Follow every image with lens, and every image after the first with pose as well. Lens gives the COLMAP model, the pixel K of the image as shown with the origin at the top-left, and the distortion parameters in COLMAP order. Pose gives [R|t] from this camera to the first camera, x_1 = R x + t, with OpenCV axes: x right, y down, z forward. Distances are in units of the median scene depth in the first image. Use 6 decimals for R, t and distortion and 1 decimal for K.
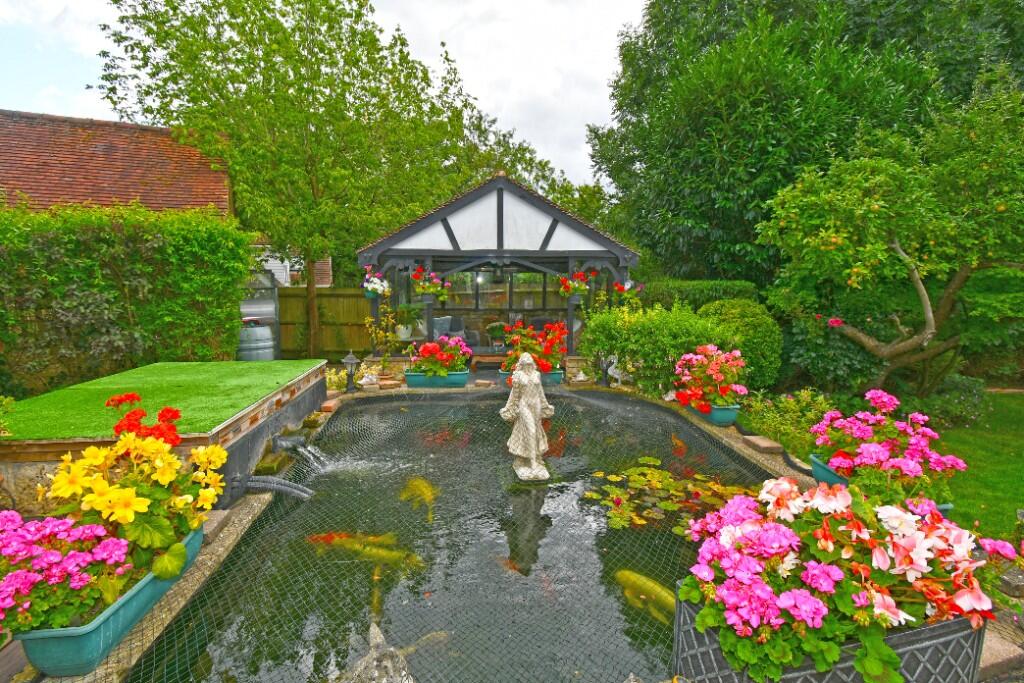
lens RADIAL K [[510.3, 0, 512.0], [0, 510.3, 341.5], [0, 0, 1]] dist [0.002420, 0.000198]
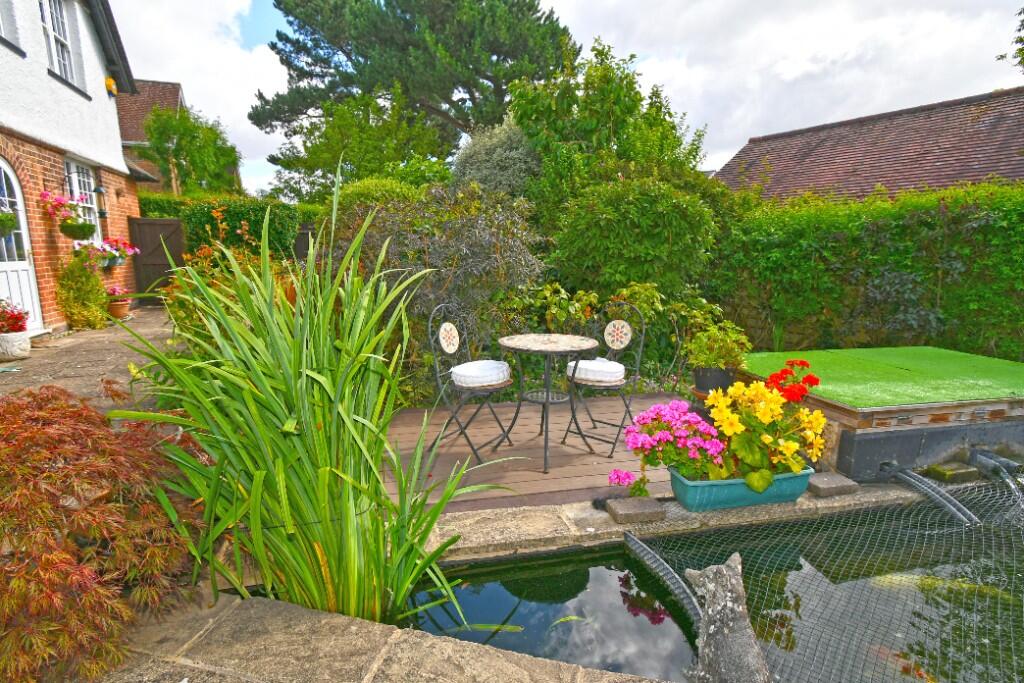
lens RADIAL K [[510.3, 0, 512.0], [0, 510.3, 341.5], [0, 0, 1]] dist [0.002420, 0.000198]
pose [[0.106304, 0.176071, -0.978621, 0.312157], [-0.127882, 0.978445, 0.162148, -0.038729], [0.986076, 0.107911, 0.126529, 0.088127]]
